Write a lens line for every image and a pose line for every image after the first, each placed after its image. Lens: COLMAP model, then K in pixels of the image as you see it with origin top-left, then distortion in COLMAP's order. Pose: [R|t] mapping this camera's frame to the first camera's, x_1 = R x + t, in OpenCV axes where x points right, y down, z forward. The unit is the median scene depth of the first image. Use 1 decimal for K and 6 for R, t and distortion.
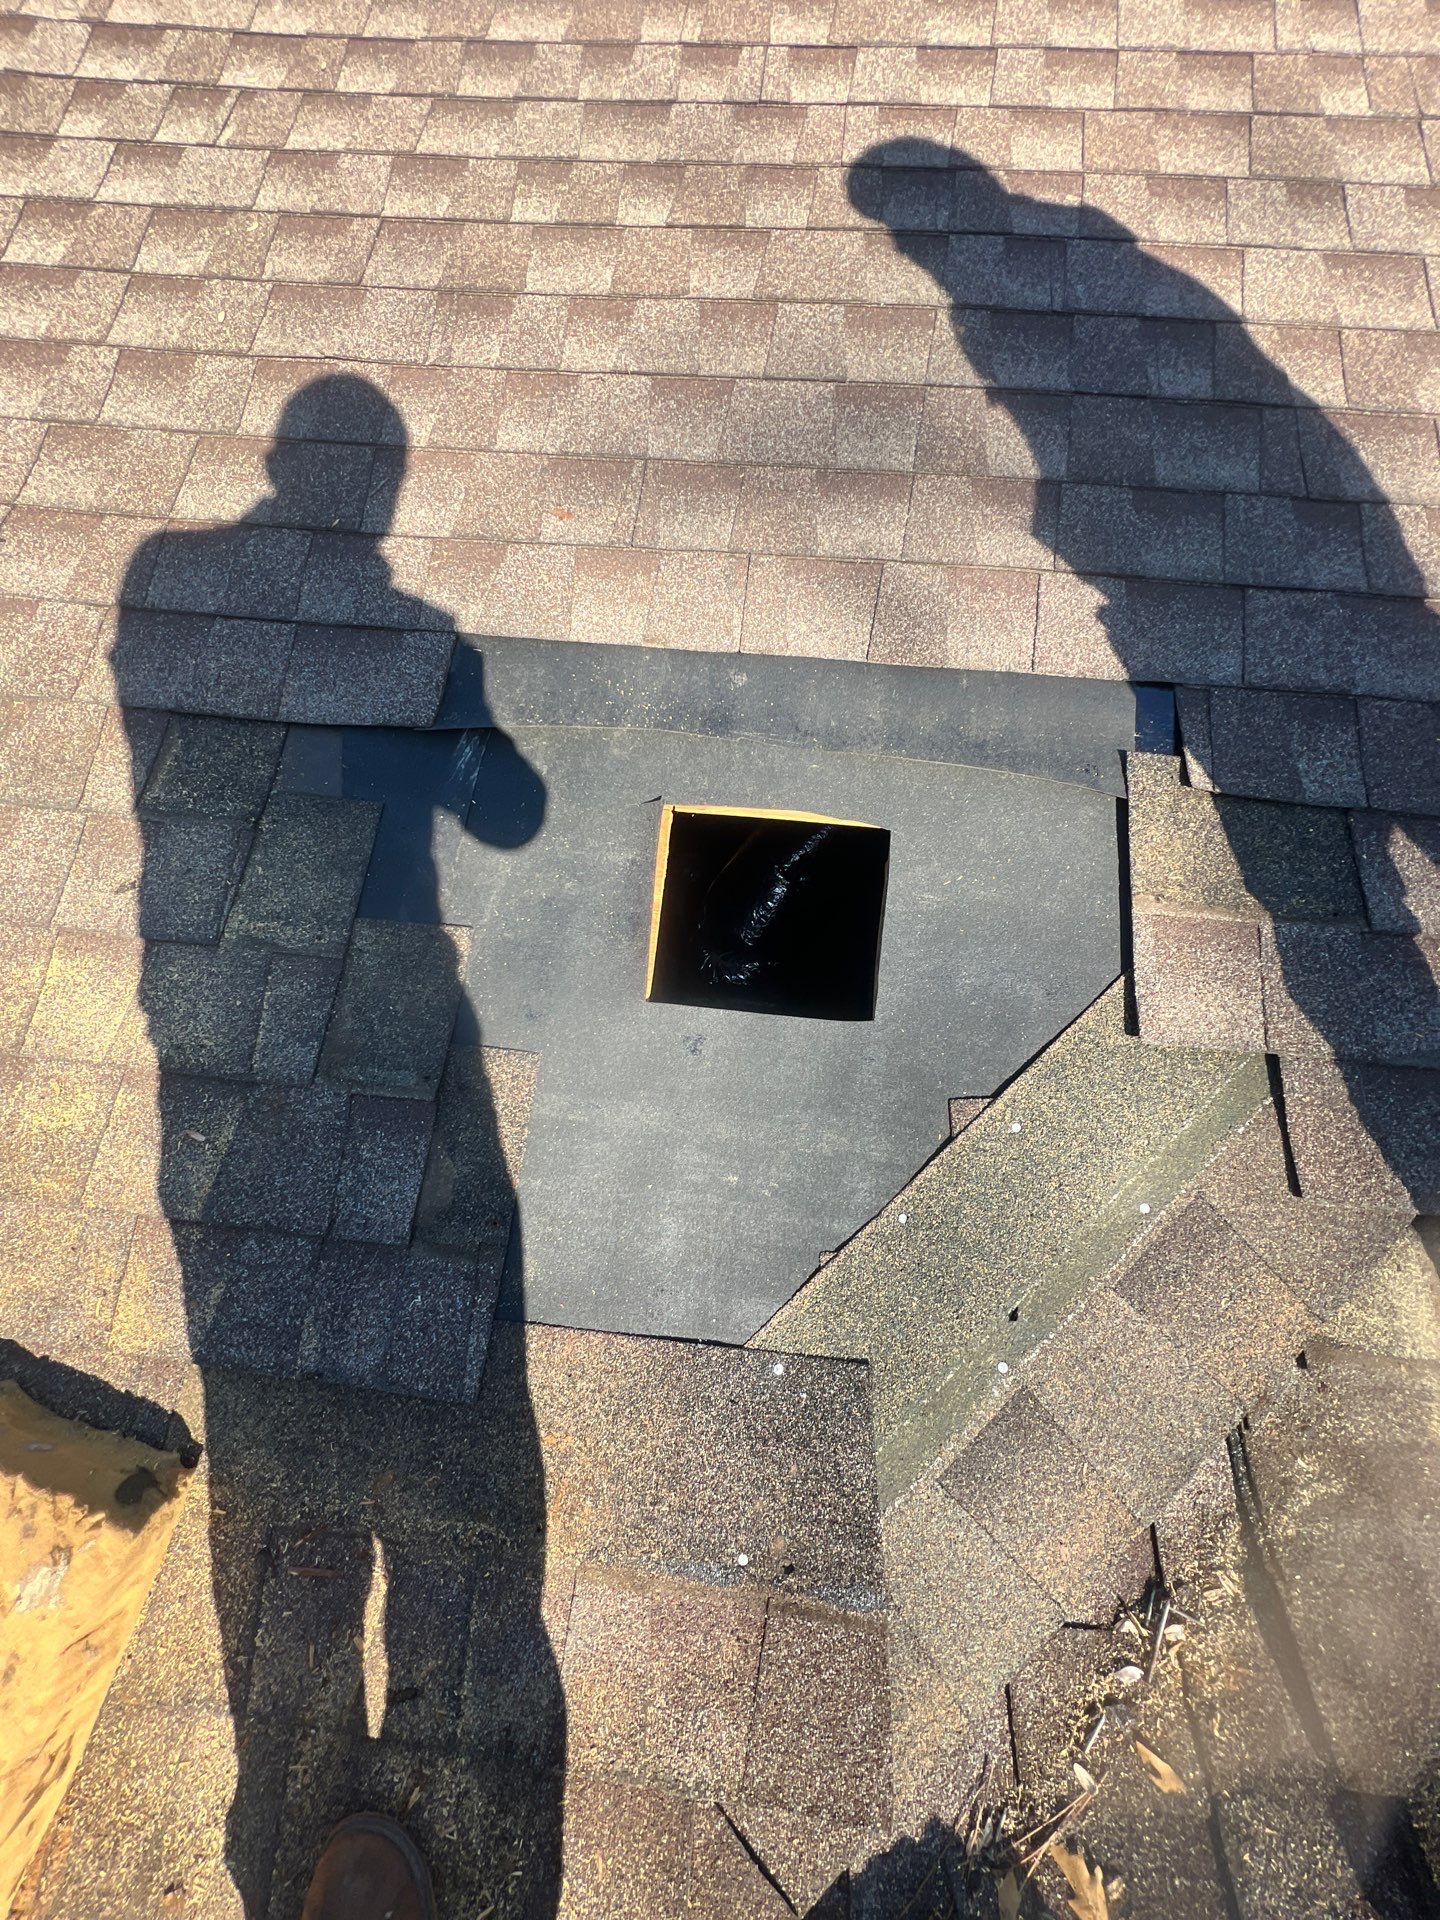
lens RADIAL K [[769.5, 0, 722.5], [0, 769.5, 957.7], [0, 0, 1]] dist [-0.000898, -0.000795]
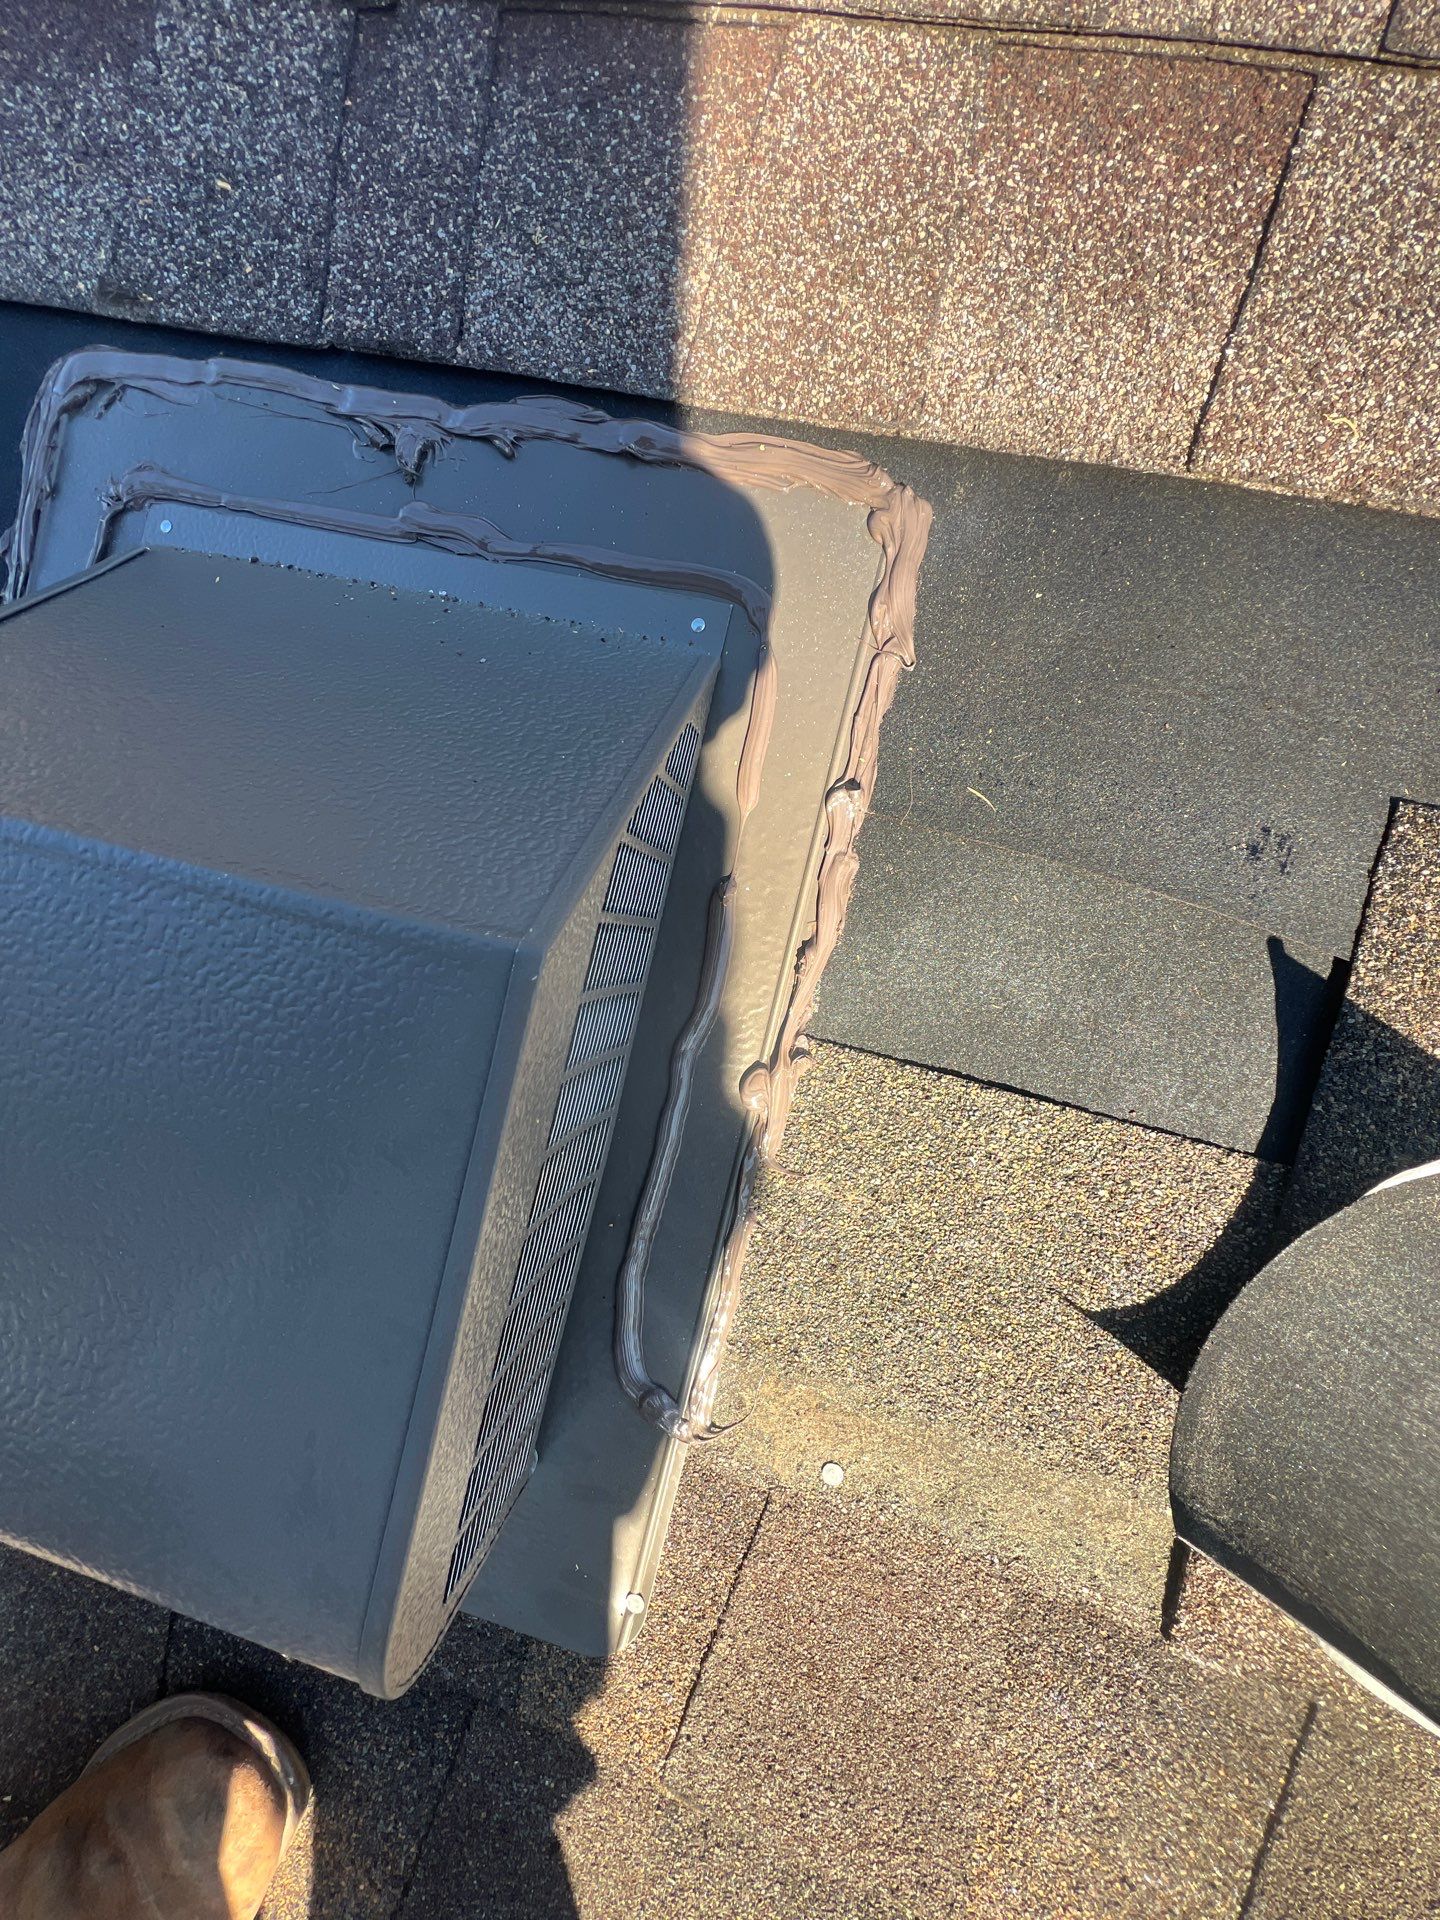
lens RADIAL K [[770.6, 0, 728.7], [0, 770.6, 958.2], [0, 0, 1]] dist [0.001447, -0.000680]
pose [[0.984936, 0.137198, -0.105250, 0.225716], [-0.098012, 0.944398, 0.313856, -0.213627], [0.142458, -0.298813, 0.943619, 0.498501]]
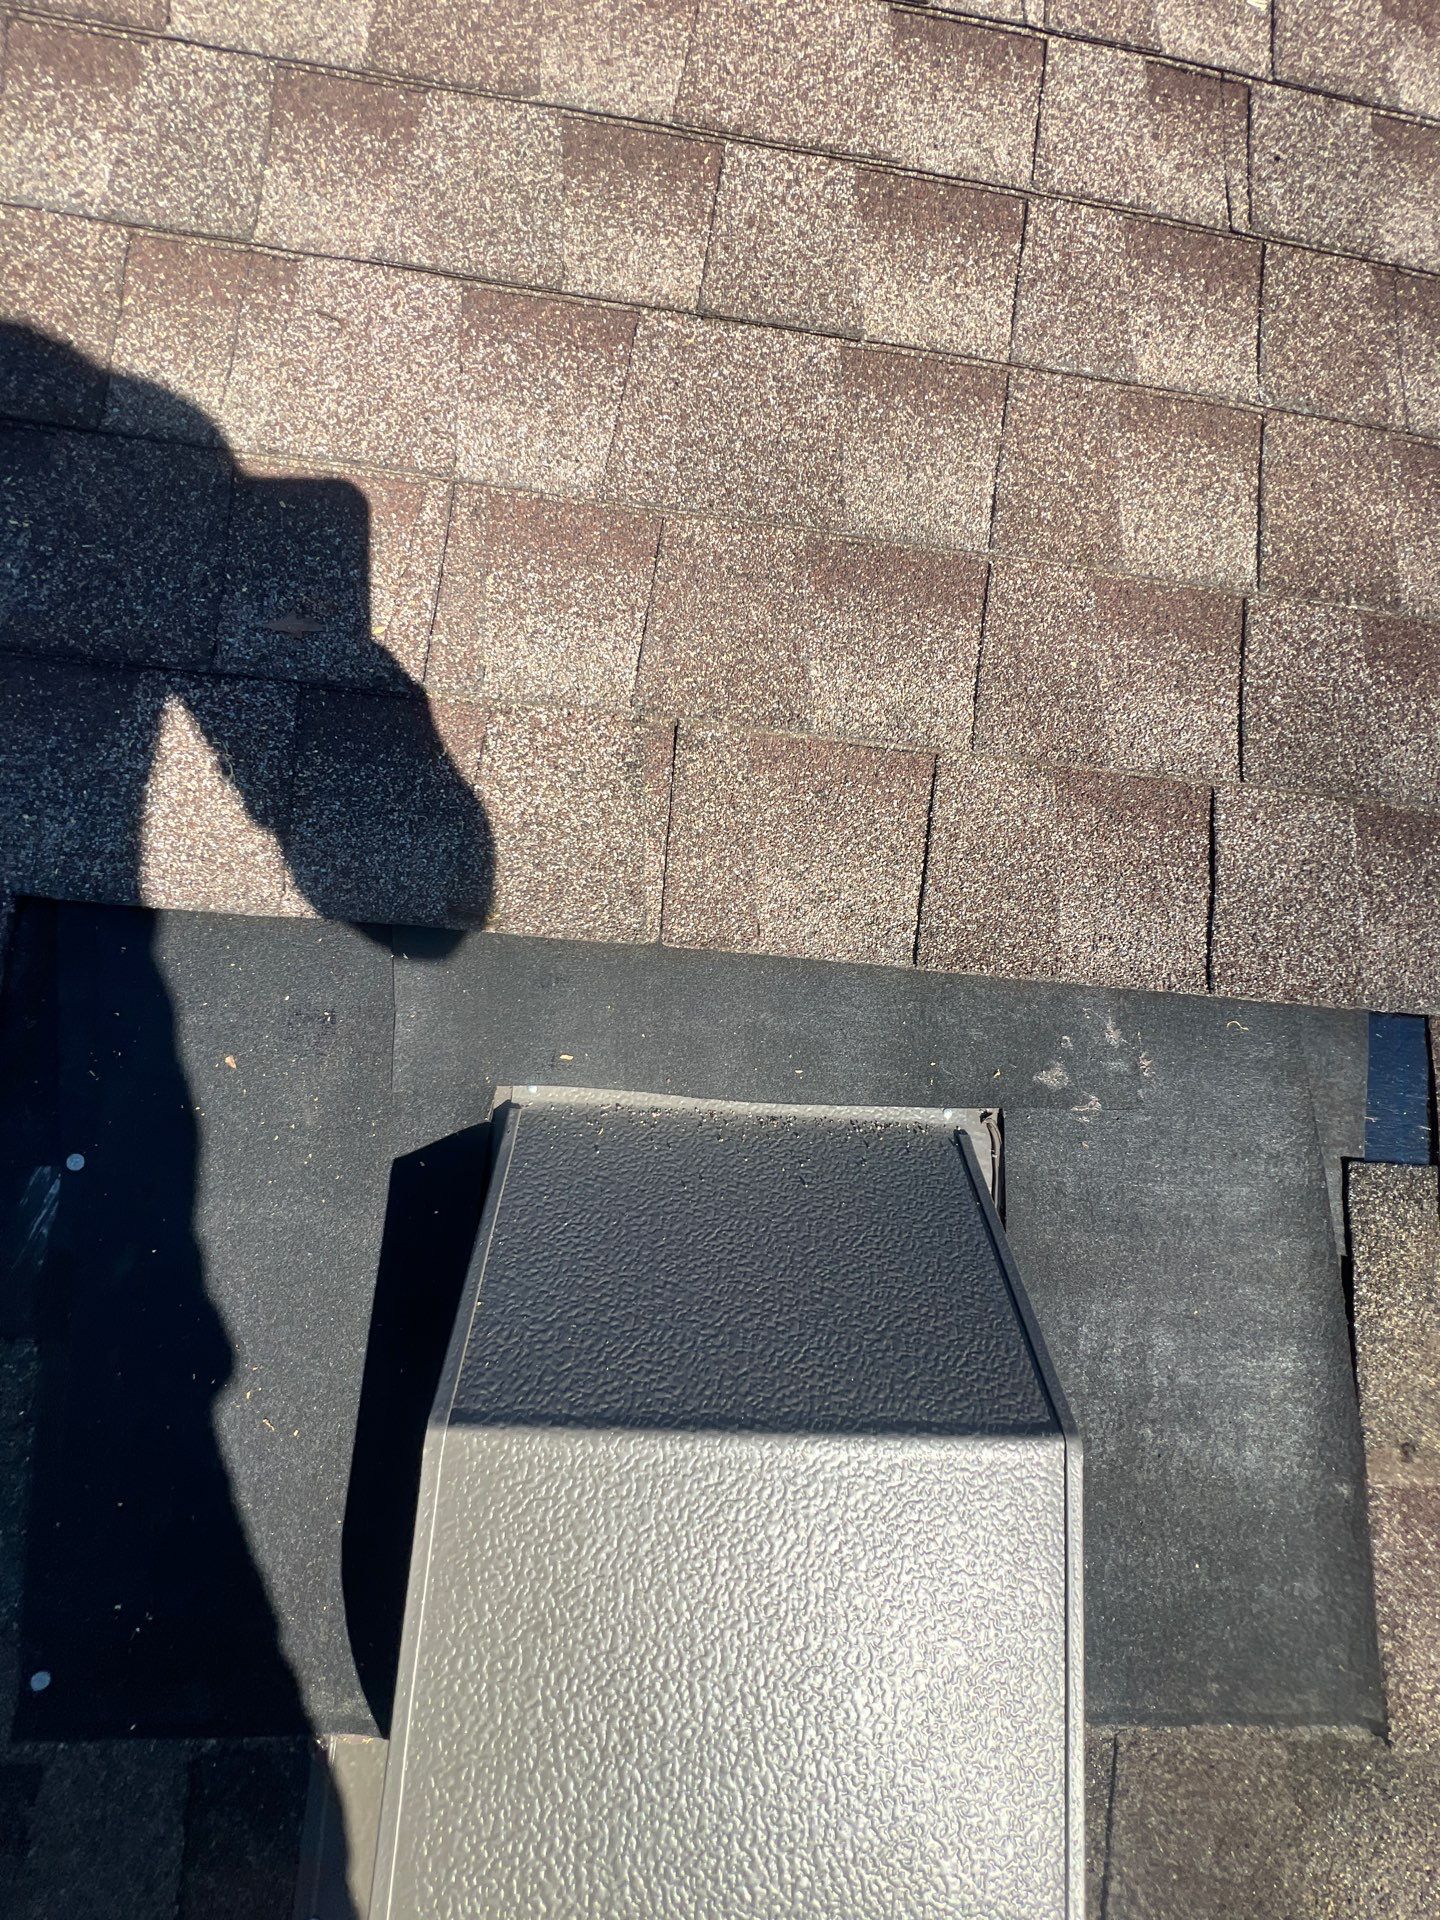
lens RADIAL K [[770.6, 0, 728.7], [0, 770.6, 958.2], [0, 0, 1]] dist [0.001447, -0.000680]
pose [[0.989257, -0.014767, 0.145440, -0.004309], [-0.004710, 0.991149, 0.132670, -0.372801], [-0.146111, -0.131930, 0.980432, 0.417081]]
